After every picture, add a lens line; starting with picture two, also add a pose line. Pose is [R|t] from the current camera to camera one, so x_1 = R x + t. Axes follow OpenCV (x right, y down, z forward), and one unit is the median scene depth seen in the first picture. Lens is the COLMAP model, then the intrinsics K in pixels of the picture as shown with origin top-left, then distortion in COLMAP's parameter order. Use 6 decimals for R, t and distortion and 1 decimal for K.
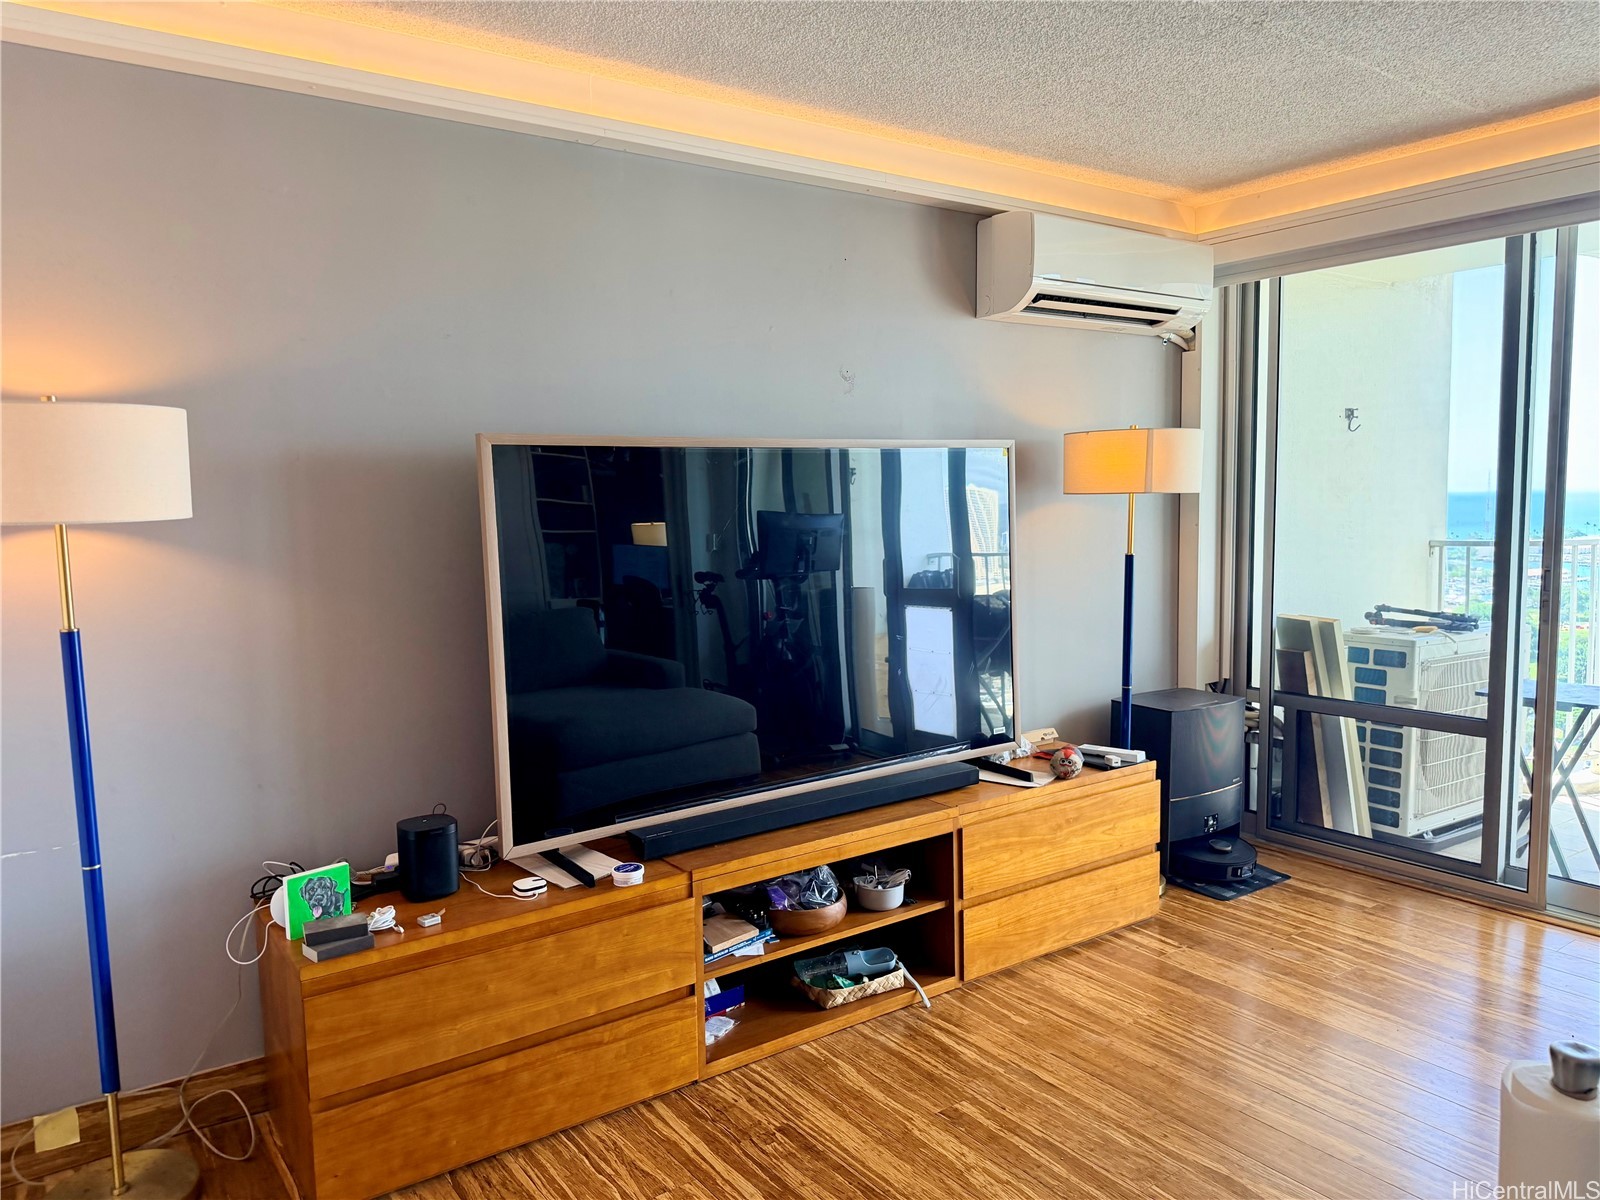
lens RADIAL K [[1128.8, 0, 800.0], [0, 1128.8, 600.0], [0, 0, 1]] dist [0.102851, -0.199100]
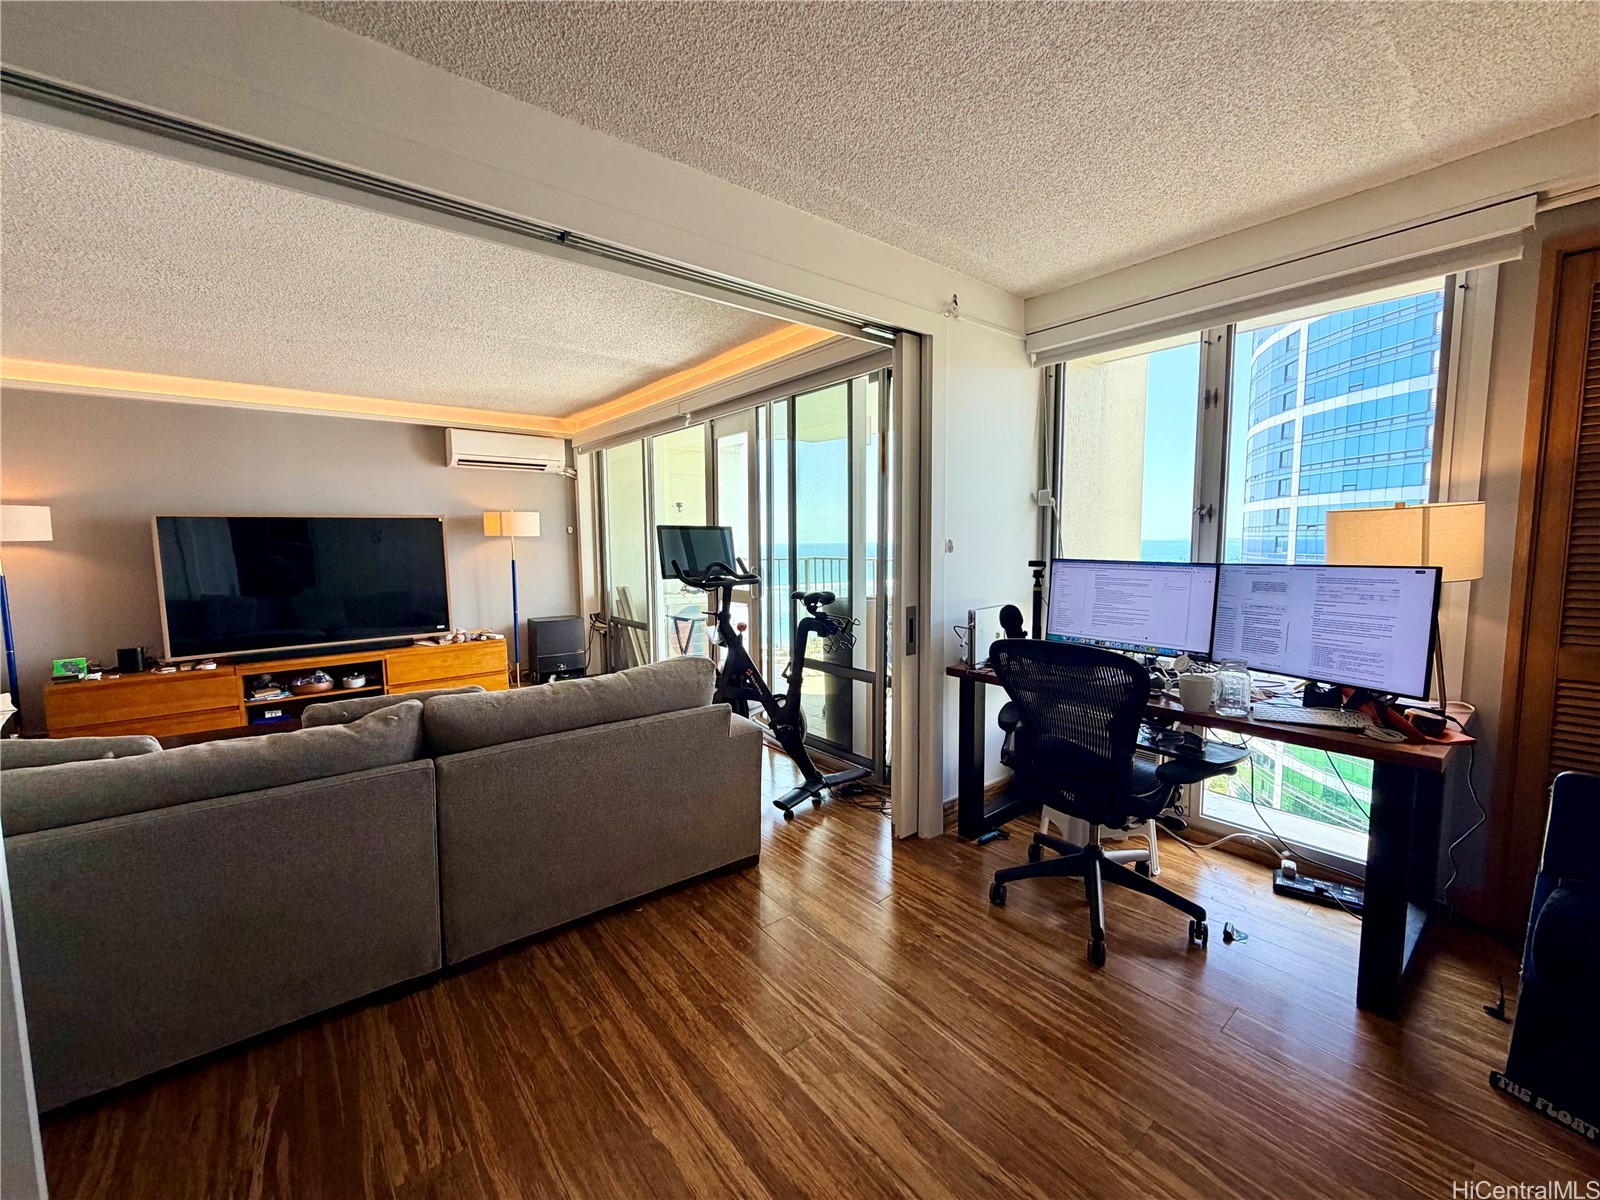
lens RADIAL K [[639.1, 0, 796.2], [0, 639.1, 598.3], [0, 0, 1]] dist [0.001150, 0.000031]
pose [[0.998347, 0.003130, 0.057387, 1.194150], [-0.003182, 0.999995, 0.000818, 0.060936], [-0.057384, -0.000999, 0.998352, -0.675640]]
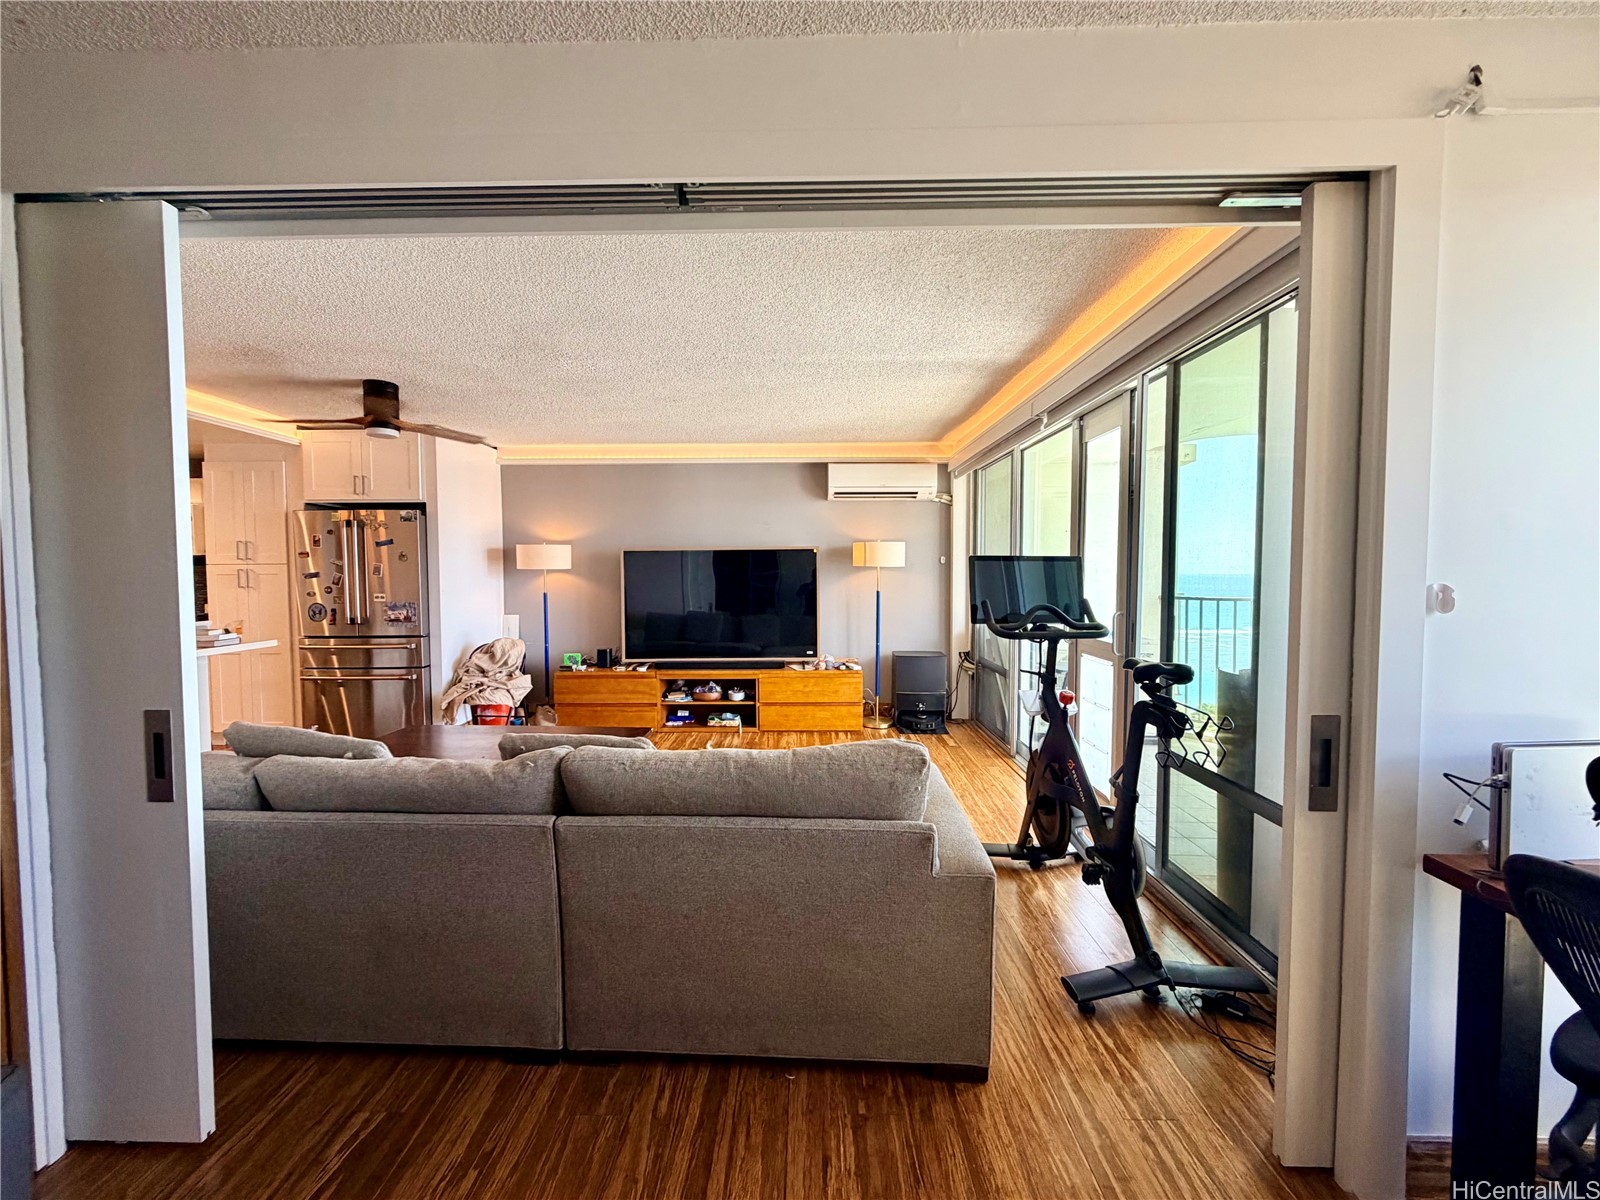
lens RADIAL K [[639.1, 0, 796.2], [0, 639.1, 598.3], [0, 0, 1]] dist [0.001150, 0.000031]
pose [[0.803069, 0.043325, -0.594309, 1.392834], [-0.066294, 0.997658, -0.016851, 0.017570], [0.592187, 0.052932, 0.804060, -0.345627]]
